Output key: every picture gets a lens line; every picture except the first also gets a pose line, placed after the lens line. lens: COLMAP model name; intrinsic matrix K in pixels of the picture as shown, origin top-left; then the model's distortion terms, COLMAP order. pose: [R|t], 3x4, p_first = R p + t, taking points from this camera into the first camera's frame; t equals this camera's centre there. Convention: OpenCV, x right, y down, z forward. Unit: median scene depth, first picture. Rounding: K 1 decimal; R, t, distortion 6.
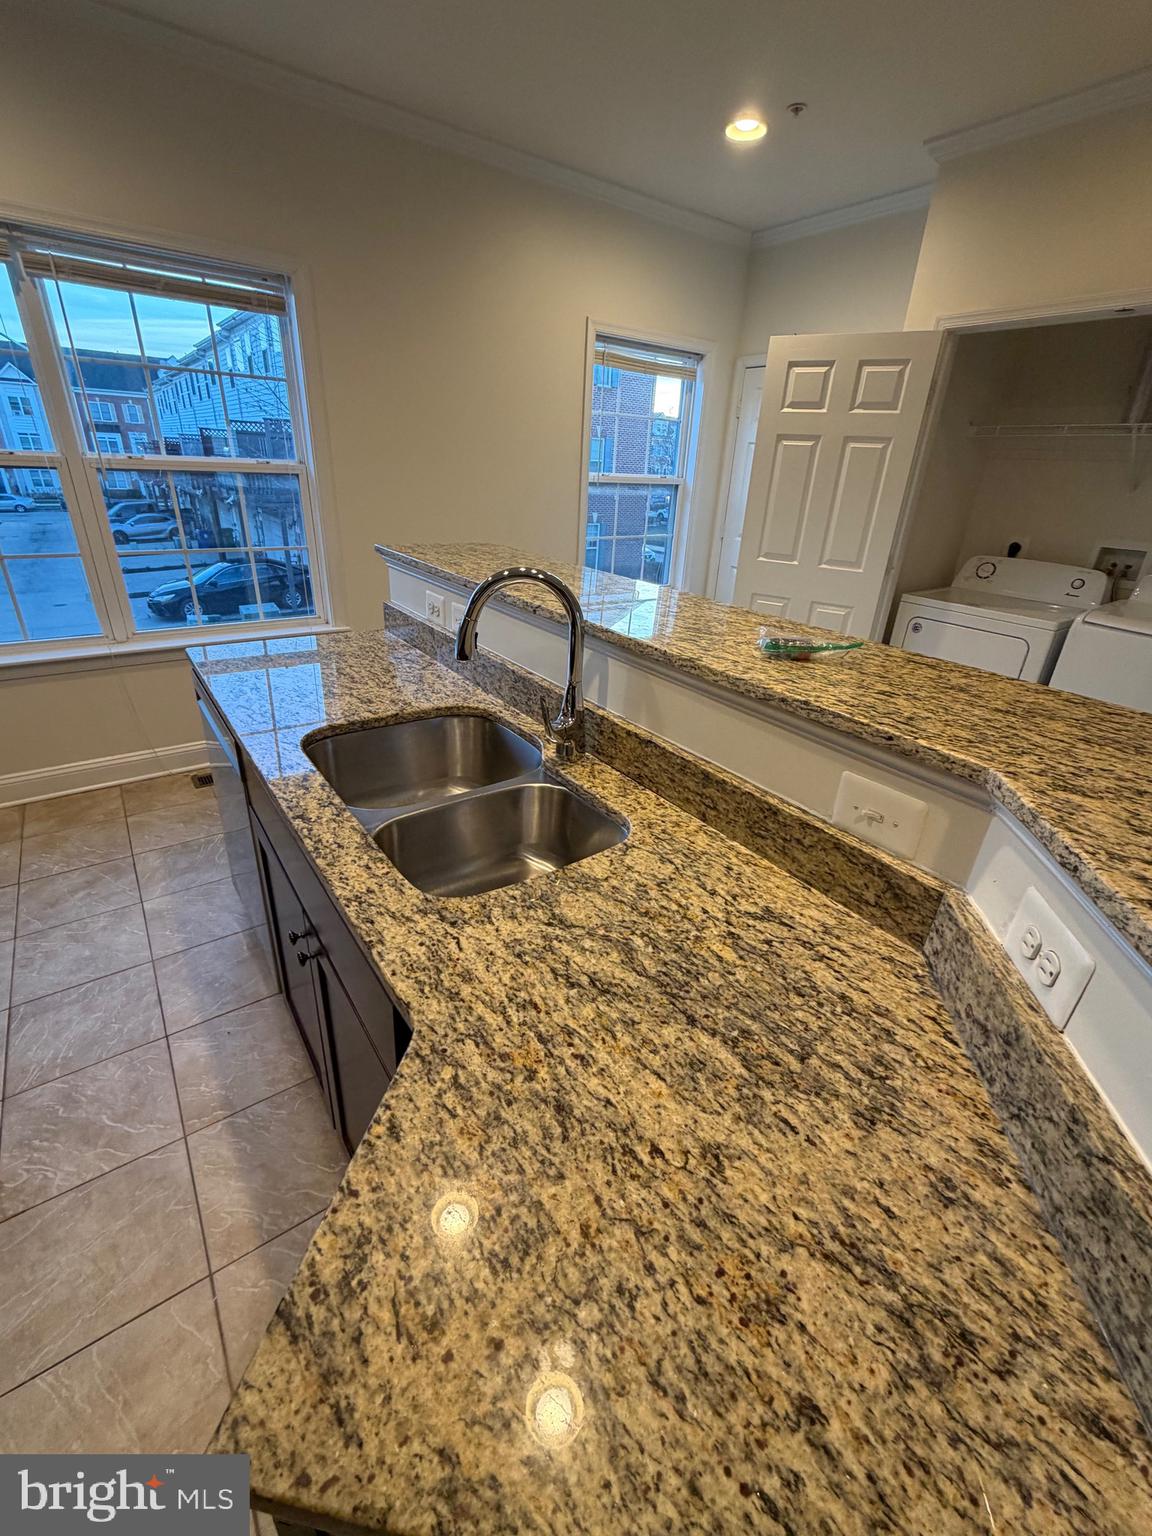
lens RADIAL K [[642.7, 0, 579.5], [0, 642.7, 766.4], [0, 0, 1]] dist [0.001536, -0.000328]
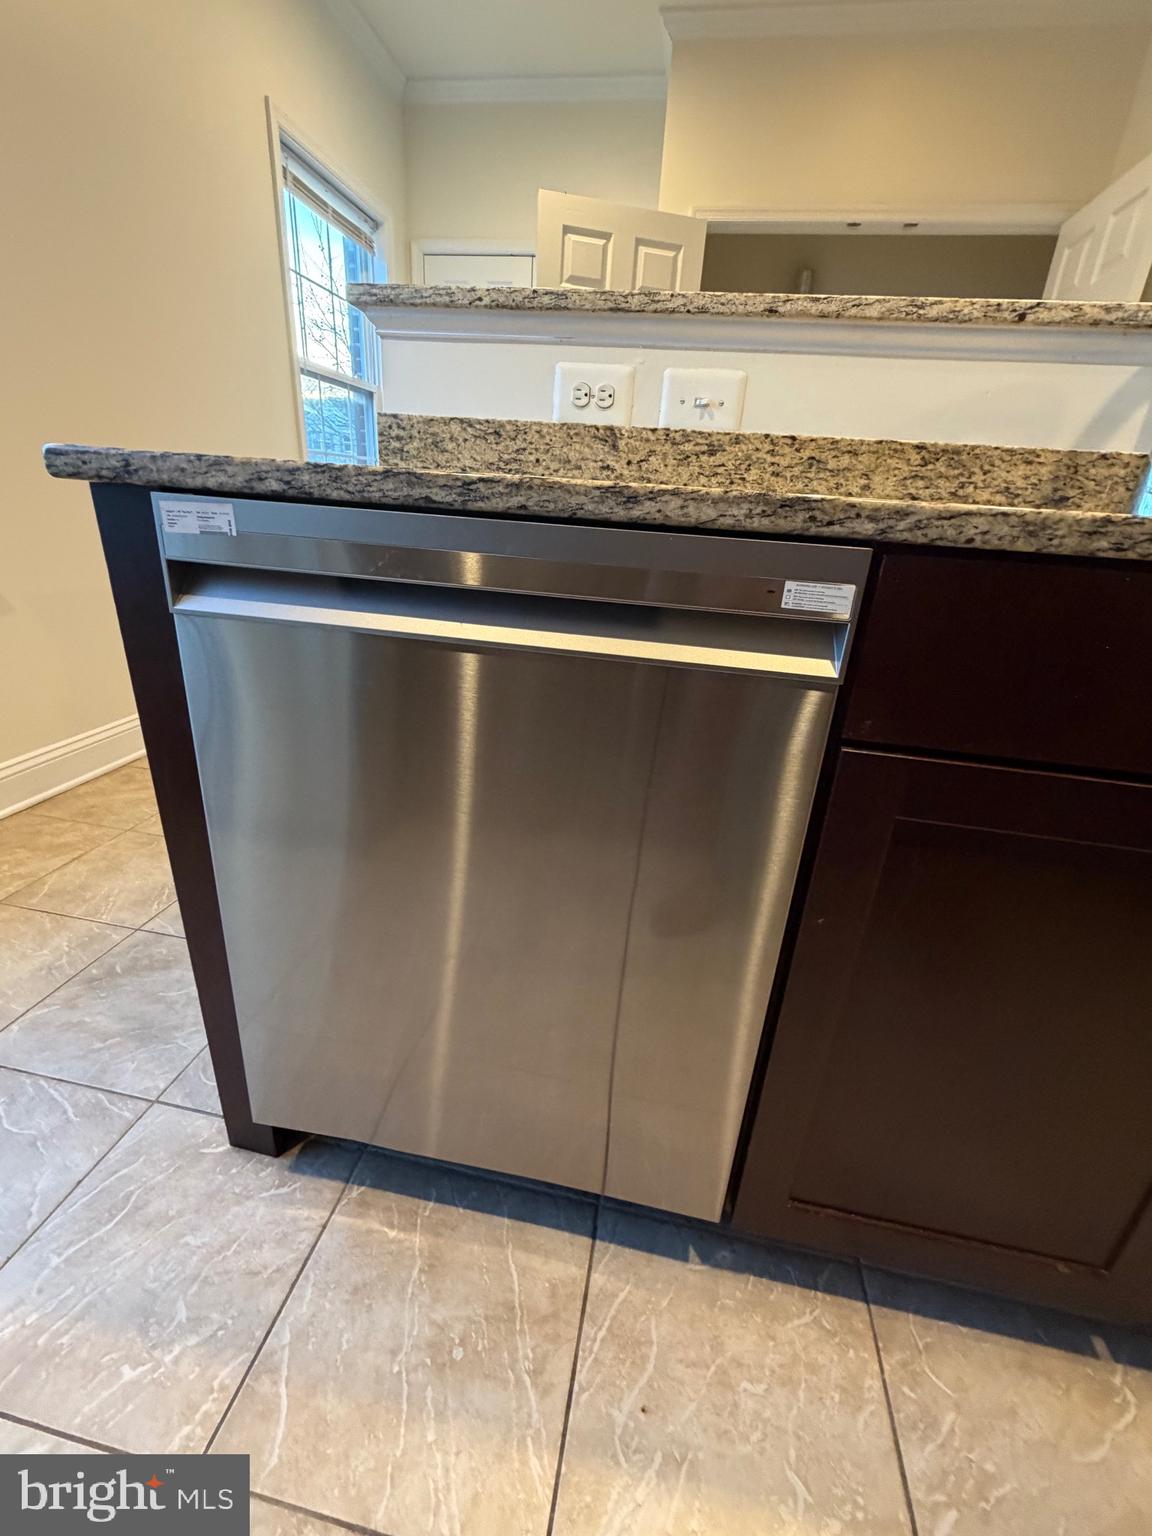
lens RADIAL K [[642.7, 0, 565.4], [0, 642.7, 763.8], [0, 0, 1]] dist [0.001536, -0.000328]
pose [[0.725511, -0.265057, 0.635120, -0.569037], [0.273226, 0.957946, 0.087671, -0.003141], [-0.631649, 0.109925, 0.767421, 0.543696]]
